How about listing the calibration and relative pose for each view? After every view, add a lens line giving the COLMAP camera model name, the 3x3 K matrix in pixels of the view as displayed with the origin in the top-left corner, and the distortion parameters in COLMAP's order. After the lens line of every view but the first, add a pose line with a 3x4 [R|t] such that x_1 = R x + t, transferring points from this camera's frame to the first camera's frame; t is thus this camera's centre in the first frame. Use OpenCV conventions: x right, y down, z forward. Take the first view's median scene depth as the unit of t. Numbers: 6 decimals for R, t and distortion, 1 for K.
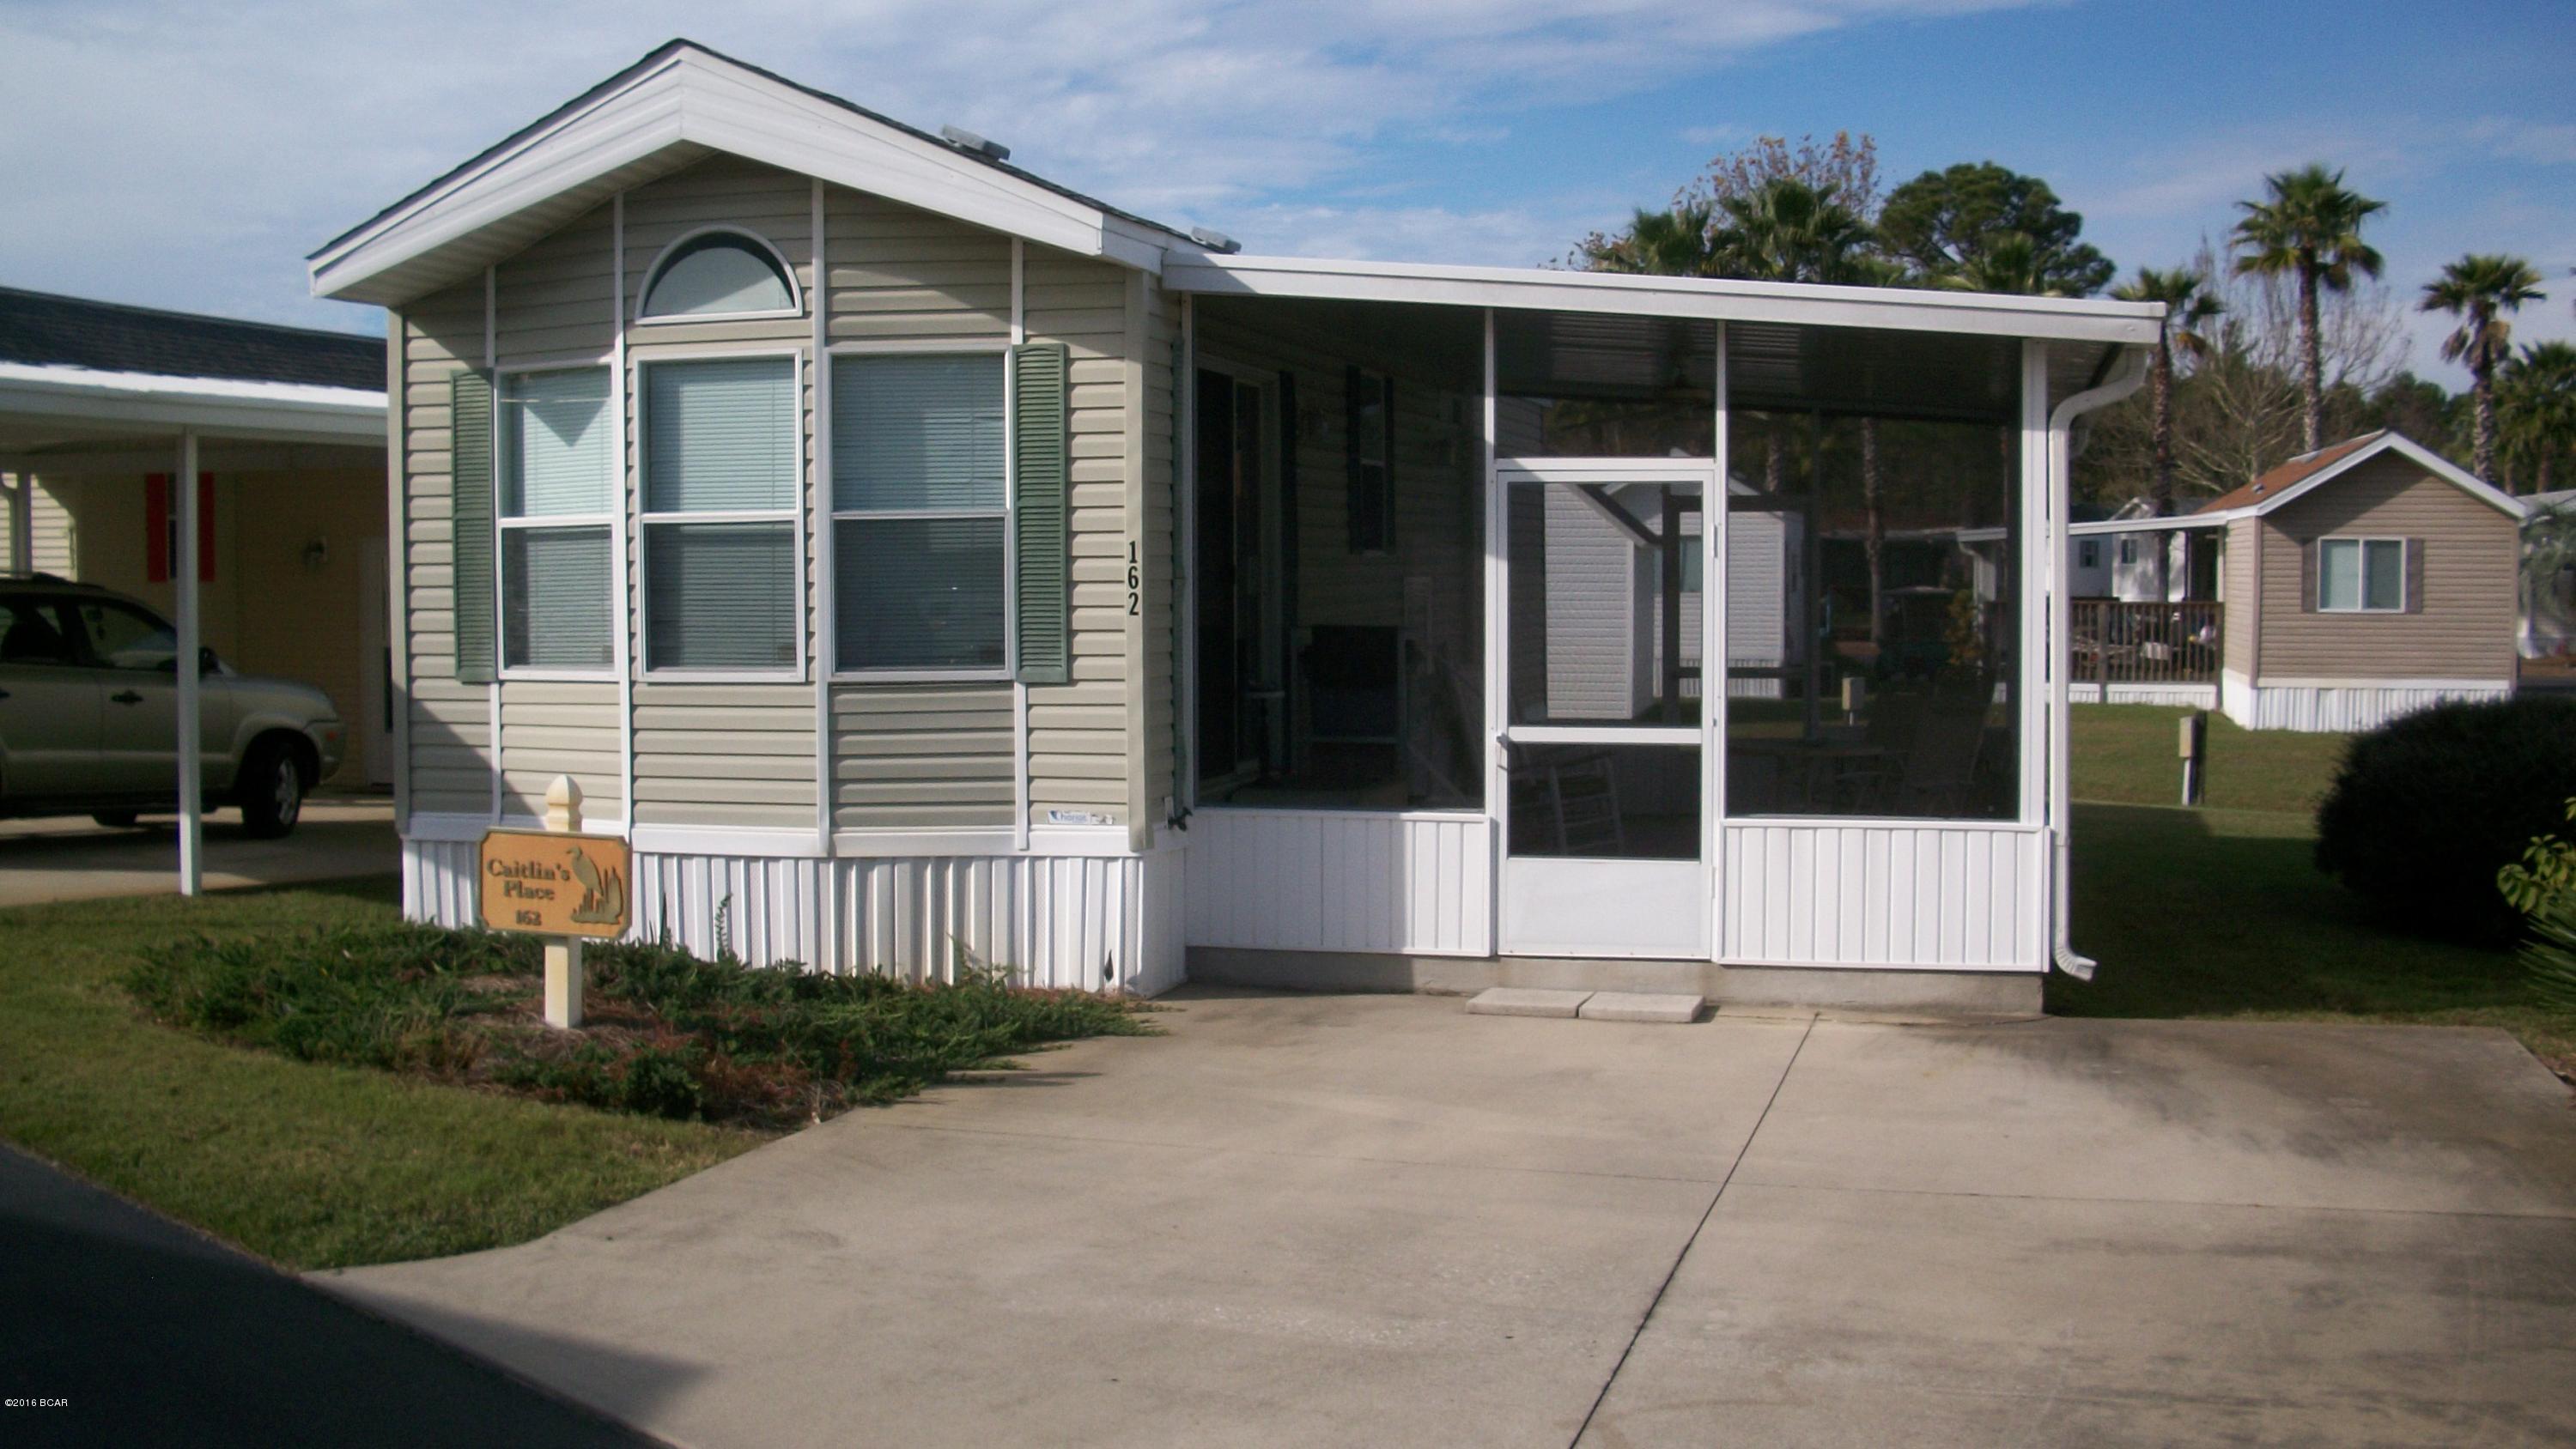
lens RADIAL K [[2748.8, 0, 1253.3], [0, 2748.8, 715.3], [0, 0, 1]] dist [-0.231430, 0.261091]
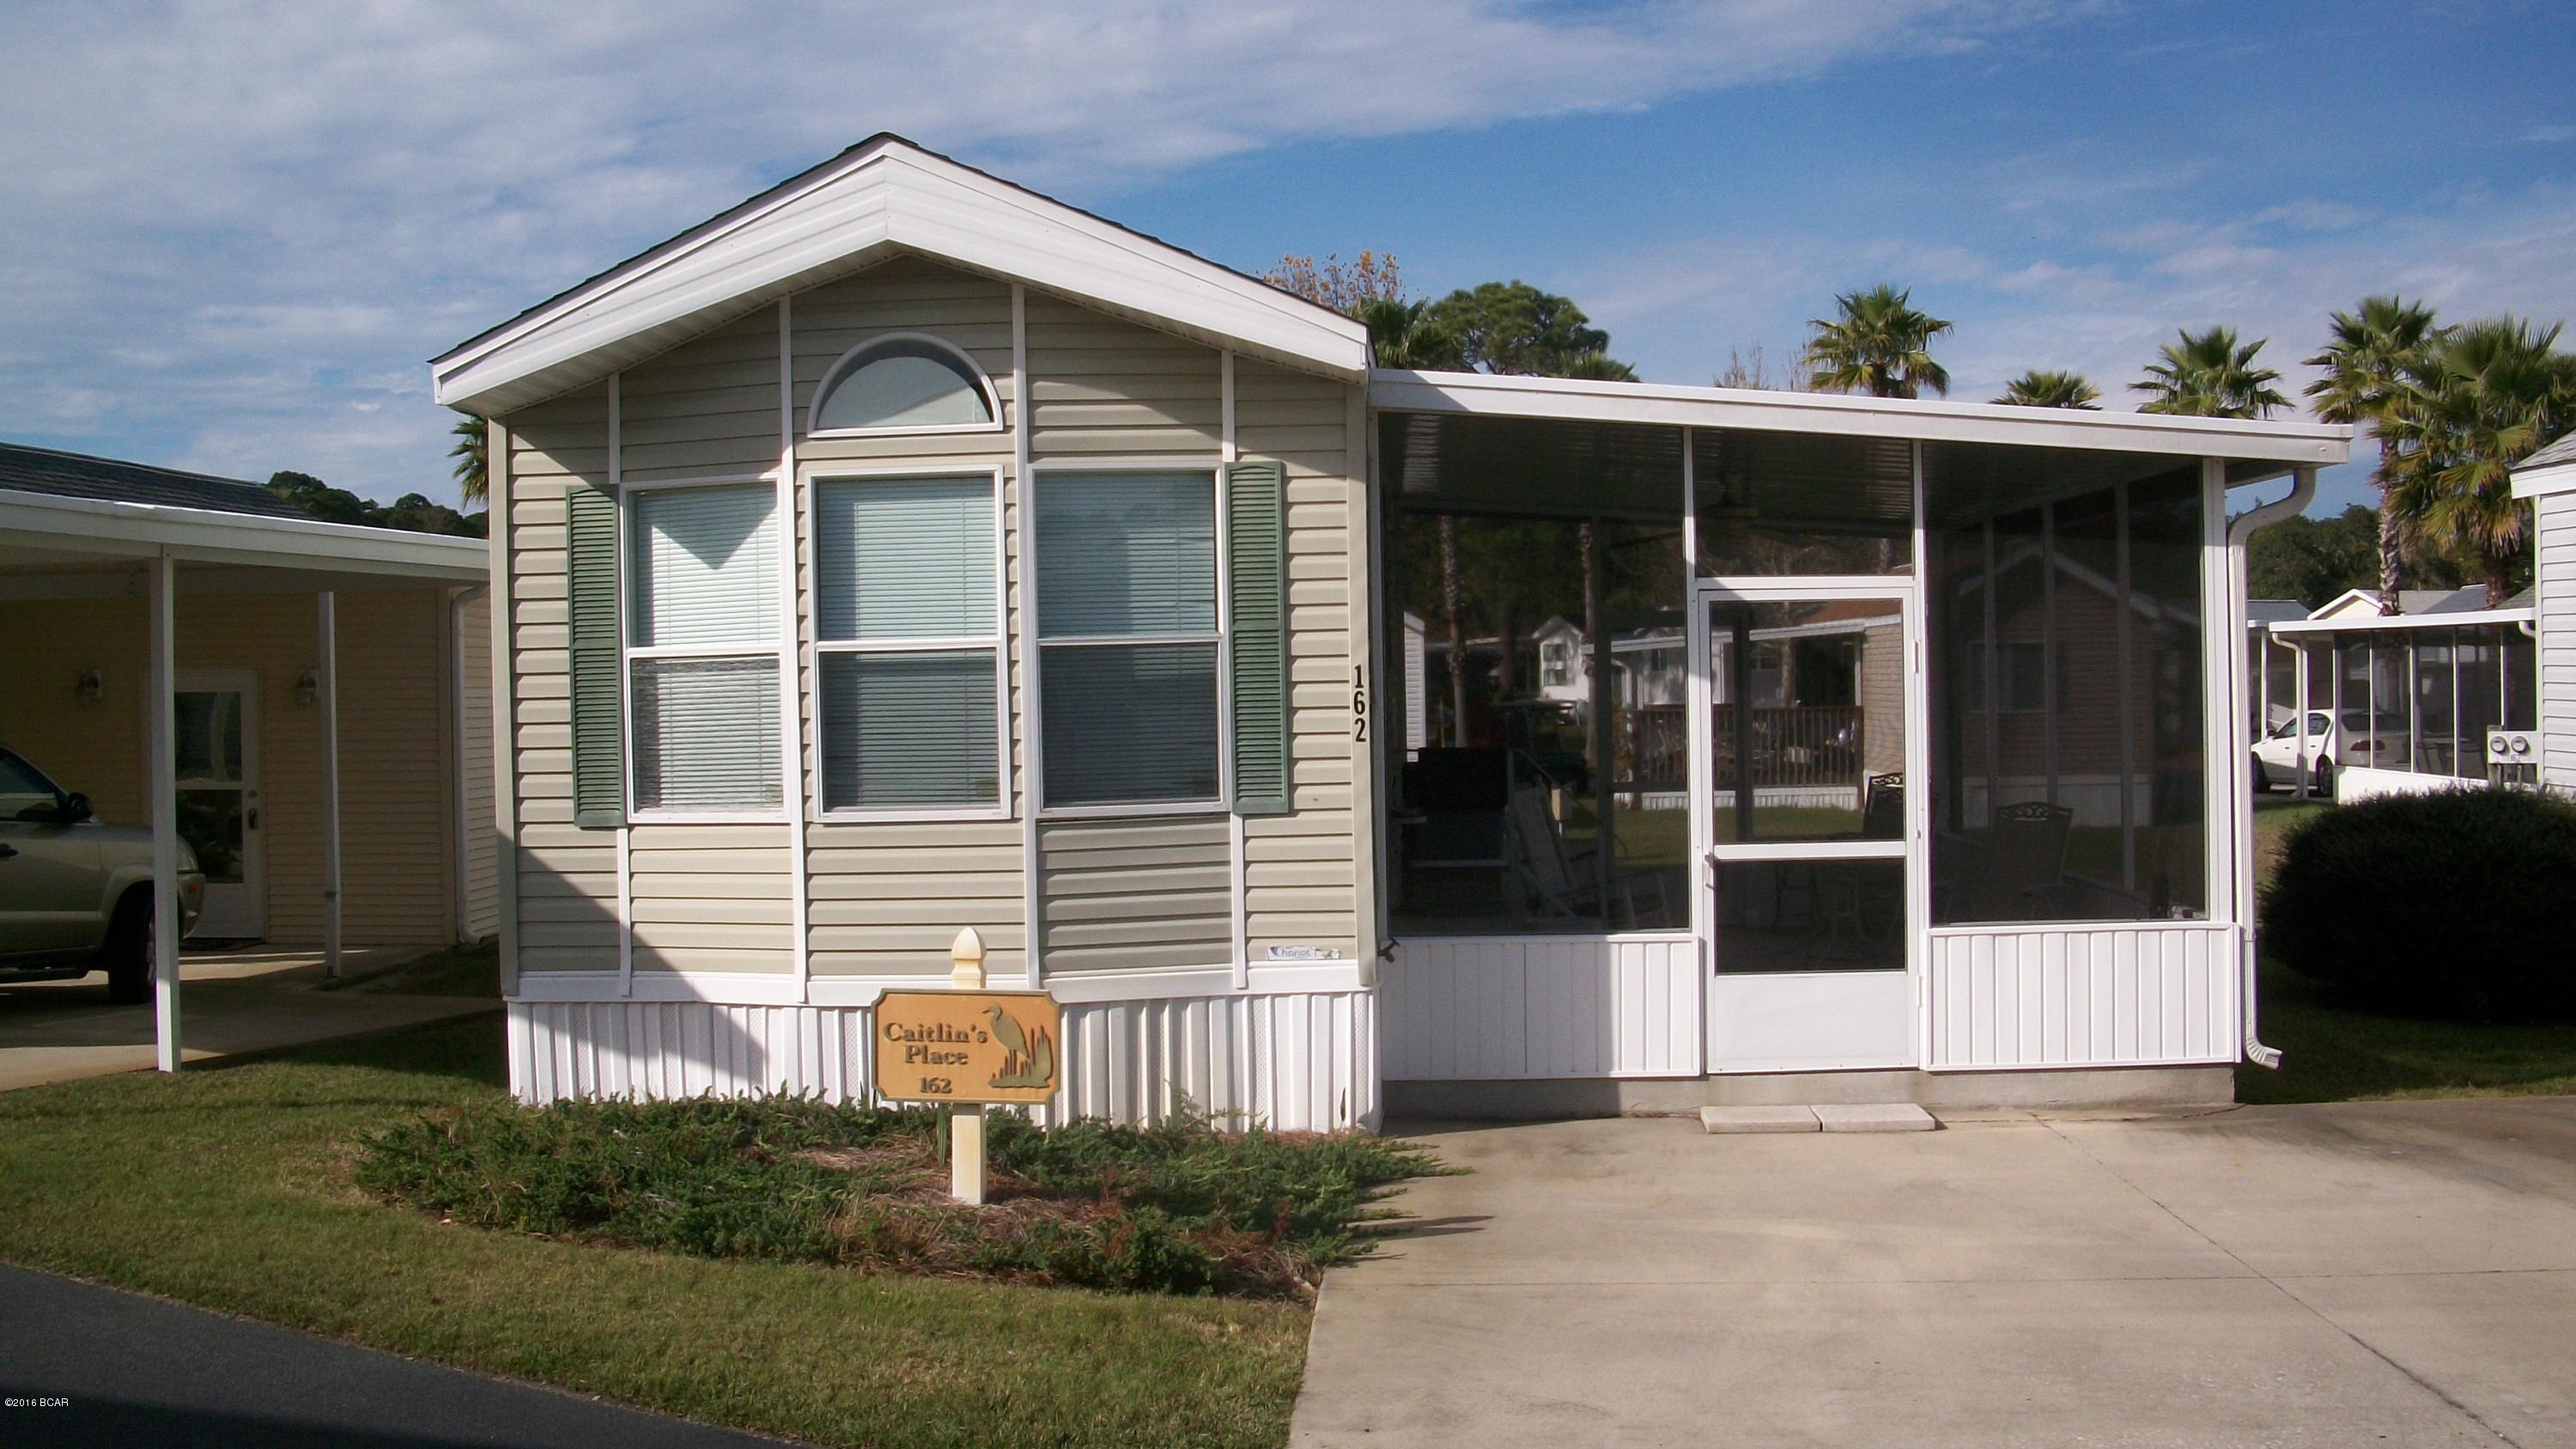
lens RADIAL K [[2748.8, 0, 1253.3], [0, 2748.8, 715.3], [0, 0, 1]] dist [-0.231430, 0.261091]
pose [[0.977767, -0.018117, 0.208909, -0.278550], [0.027092, 0.998825, -0.040178, -0.007673], [-0.207935, 0.044945, 0.977109, 0.059389]]
